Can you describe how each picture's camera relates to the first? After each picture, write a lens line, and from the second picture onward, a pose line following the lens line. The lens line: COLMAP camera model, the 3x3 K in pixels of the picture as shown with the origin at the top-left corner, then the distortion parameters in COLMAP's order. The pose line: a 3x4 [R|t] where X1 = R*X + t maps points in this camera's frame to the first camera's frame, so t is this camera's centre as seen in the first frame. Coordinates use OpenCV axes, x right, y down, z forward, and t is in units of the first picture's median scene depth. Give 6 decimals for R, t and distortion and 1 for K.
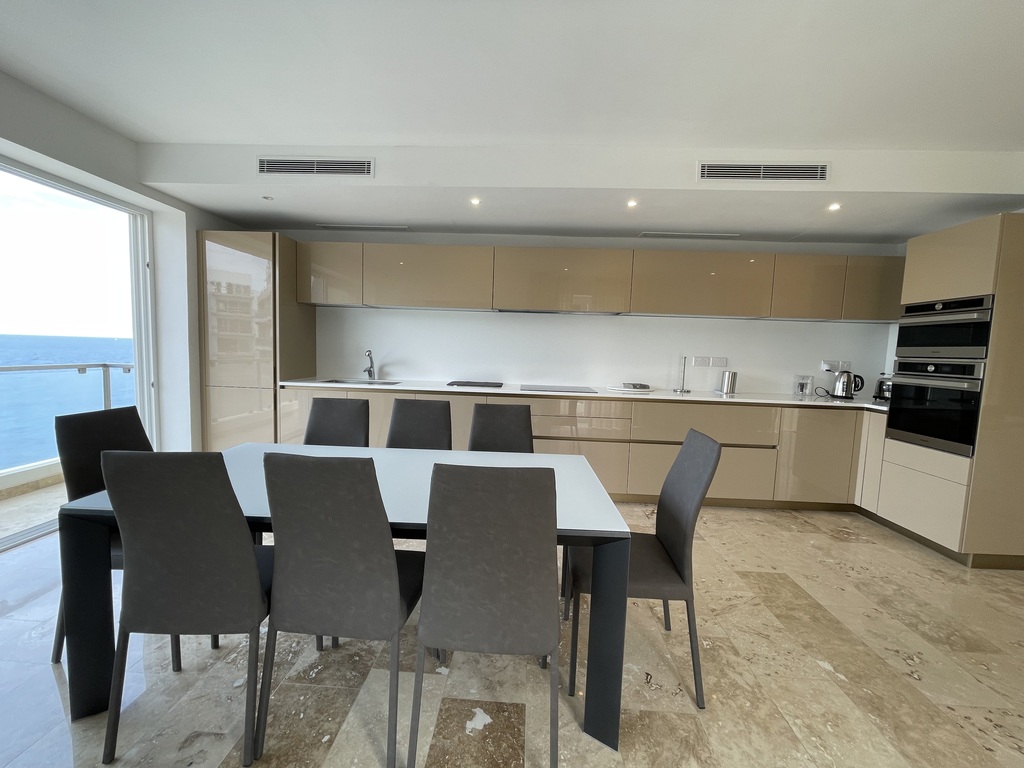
lens RADIAL K [[410.3, 0, 512.0], [0, 410.3, 384.0], [0, 0, 1]] dist [-0.000478, -0.000219]
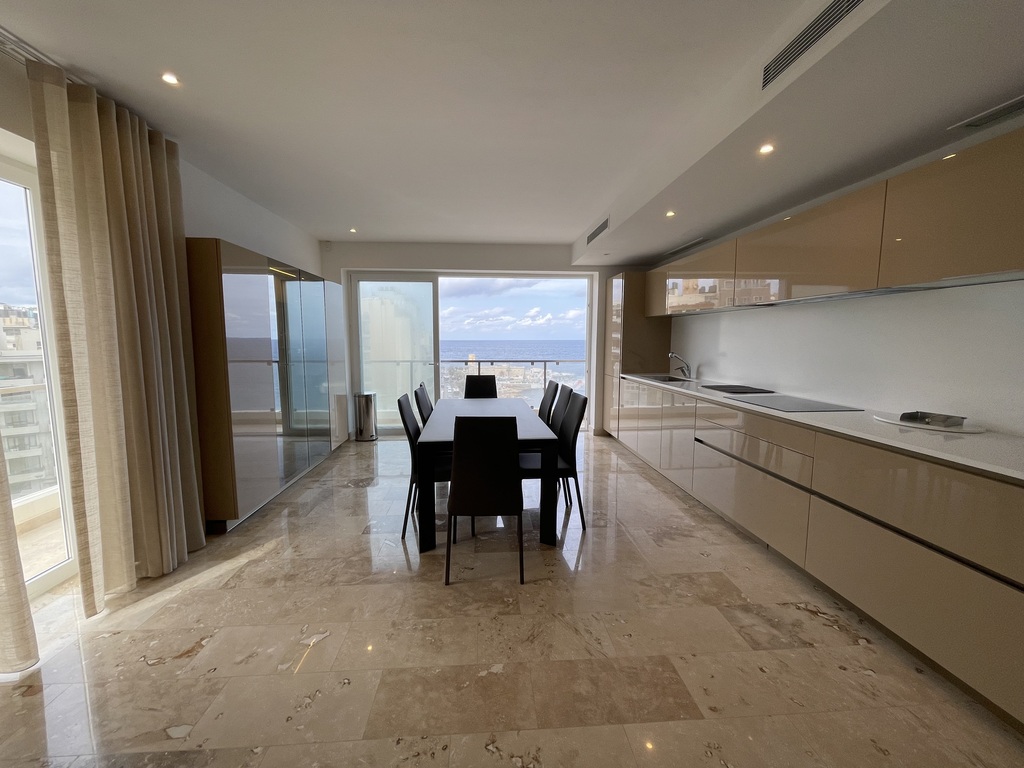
lens RADIAL K [[410.3, 0, 512.0], [0, 410.3, 384.0], [0, 0, 1]] dist [-0.000478, -0.000219]
pose [[0.127954, 0.077458, -0.988751, 1.195380], [-0.077663, 0.994667, 0.067871, -0.054034], [0.988735, 0.068105, 0.133287, 0.598736]]
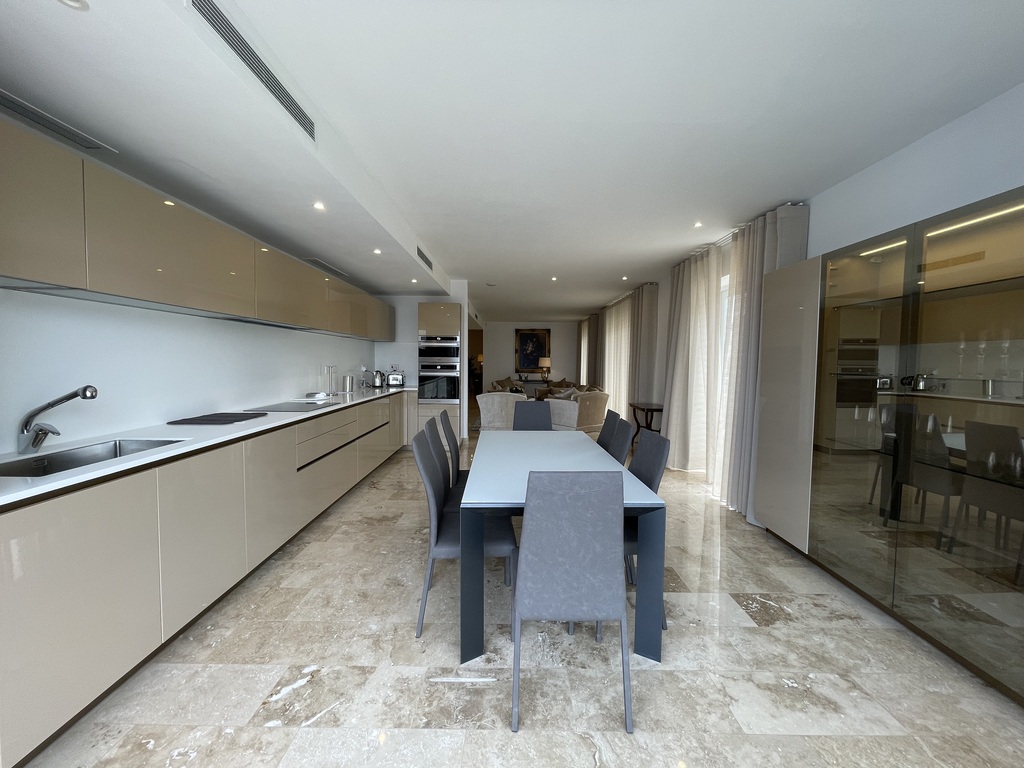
lens RADIAL K [[410.3, 0, 512.0], [0, 410.3, 384.0], [0, 0, 1]] dist [-0.000478, -0.000219]
pose [[-0.053621, -0.090848, 0.994420, -1.290298], [0.069866, 0.993071, 0.094492, -0.144893], [-0.996114, 0.074542, -0.046902, 0.818399]]
